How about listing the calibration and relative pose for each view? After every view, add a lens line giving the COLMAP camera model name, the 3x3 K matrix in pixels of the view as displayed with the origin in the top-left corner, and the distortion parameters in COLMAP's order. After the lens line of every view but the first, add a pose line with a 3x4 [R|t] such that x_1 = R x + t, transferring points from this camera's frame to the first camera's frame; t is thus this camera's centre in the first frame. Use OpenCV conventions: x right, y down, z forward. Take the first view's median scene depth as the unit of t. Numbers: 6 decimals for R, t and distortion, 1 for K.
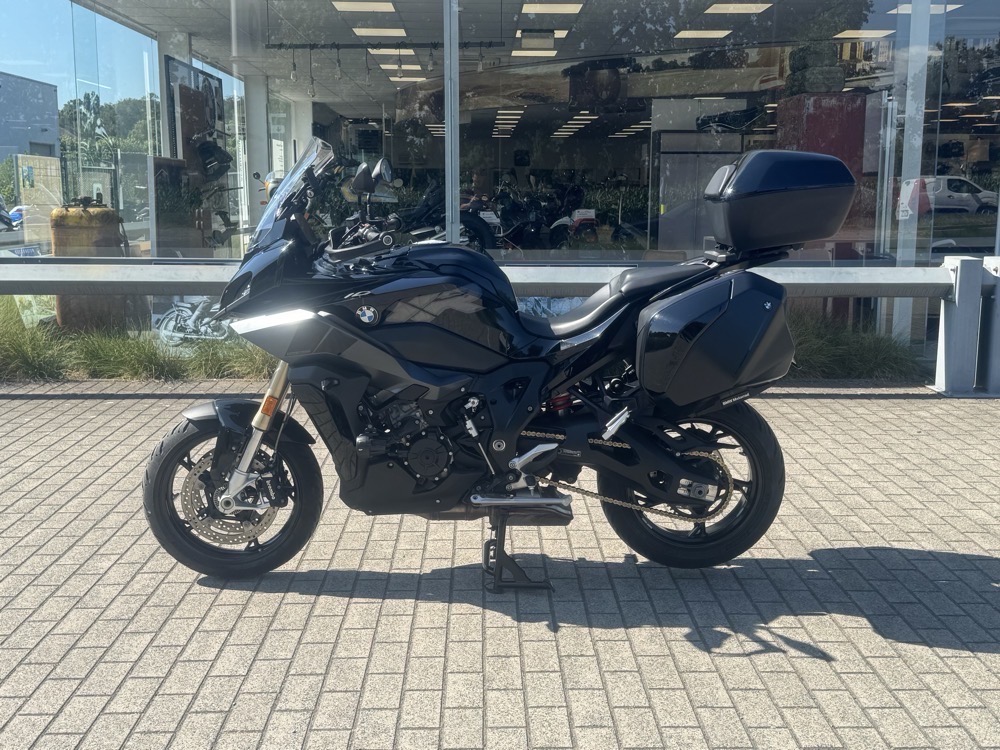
lens RADIAL K [[1172.7, 0, 505.0], [0, 1172.7, 374.8], [0, 0, 1]] dist [0.208832, -0.475480]
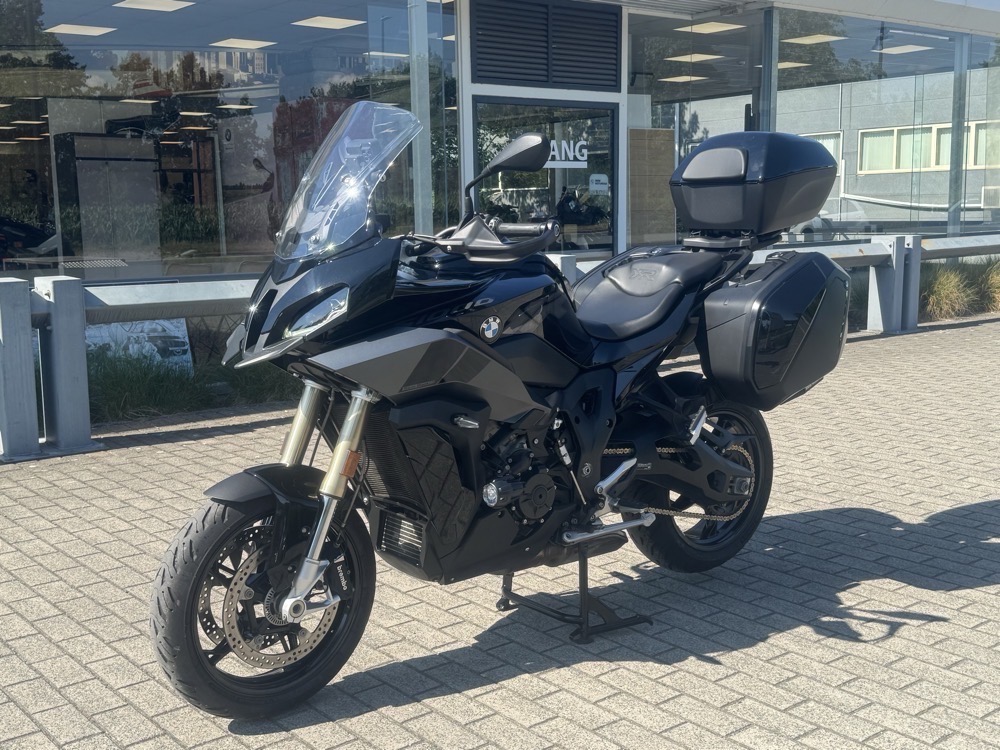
lens RADIAL K [[1174.2, 0, 498.4], [0, 1174.2, 378.6], [0, 0, 1]] dist [0.217240, -0.510980]
pose [[0.787125, -0.105330, 0.607733, -0.549716], [0.114288, 0.993155, 0.024107, -0.032906], [-0.606113, 0.050481, 0.793775, 0.340200]]
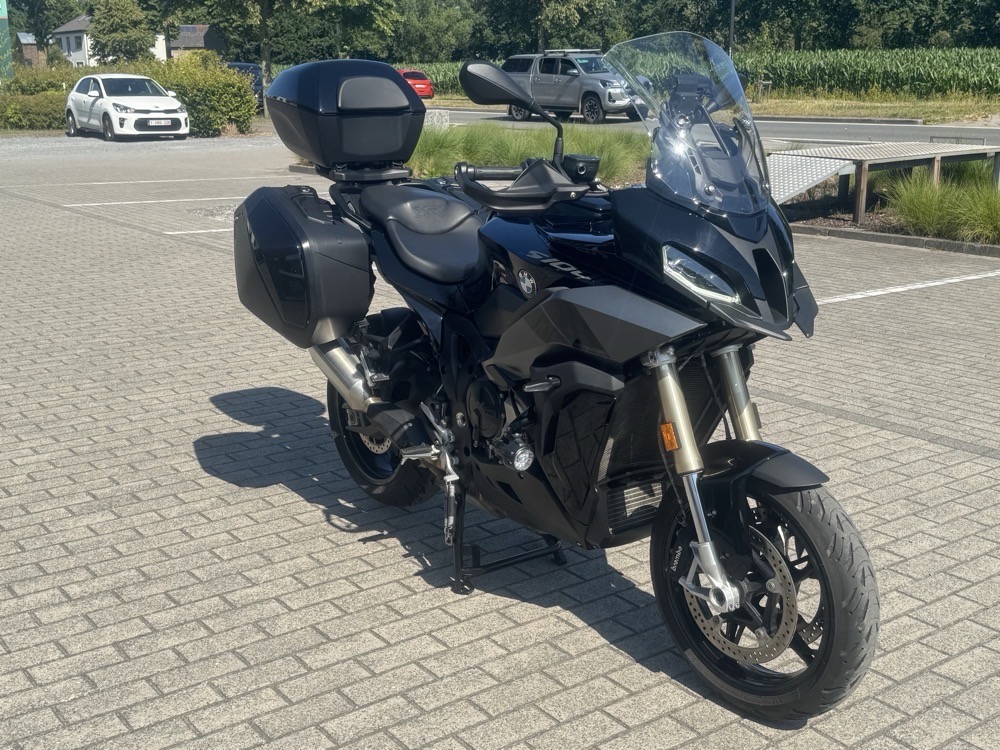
lens RADIAL K [[1176.1, 0, 502.2], [0, 1176.1, 375.6], [0, 0, 1]] dist [0.215989, -0.523630]
pose [[-0.582663, -0.199003, 0.787973, -0.650699], [0.133532, 0.932940, 0.334353, -0.250002], [-0.801669, 0.300035, -0.517016, 1.433485]]
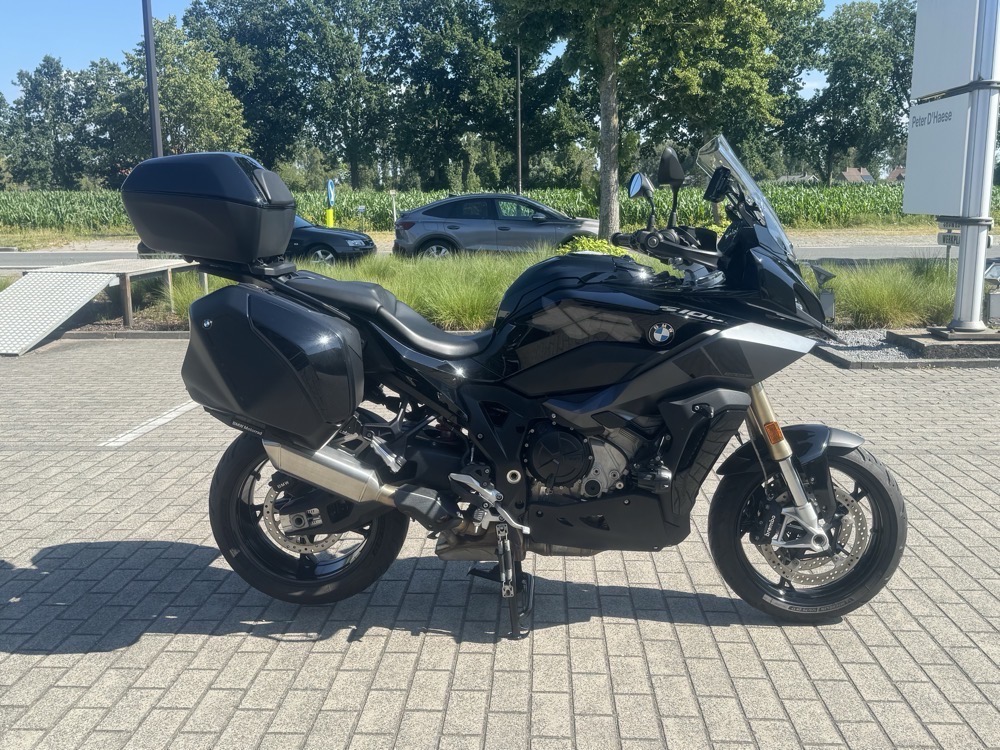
lens RADIAL K [[945.0, 0, 500.0], [0, 945.0, 377.5], [0, 0, 1]] dist [0.180694, -0.385851]
pose [[-0.997678, -0.006781, 0.067770, -0.043190], [0.015966, 0.944024, 0.329492, -0.259169], [-0.066211, 0.329808, -0.941723, 1.689982]]
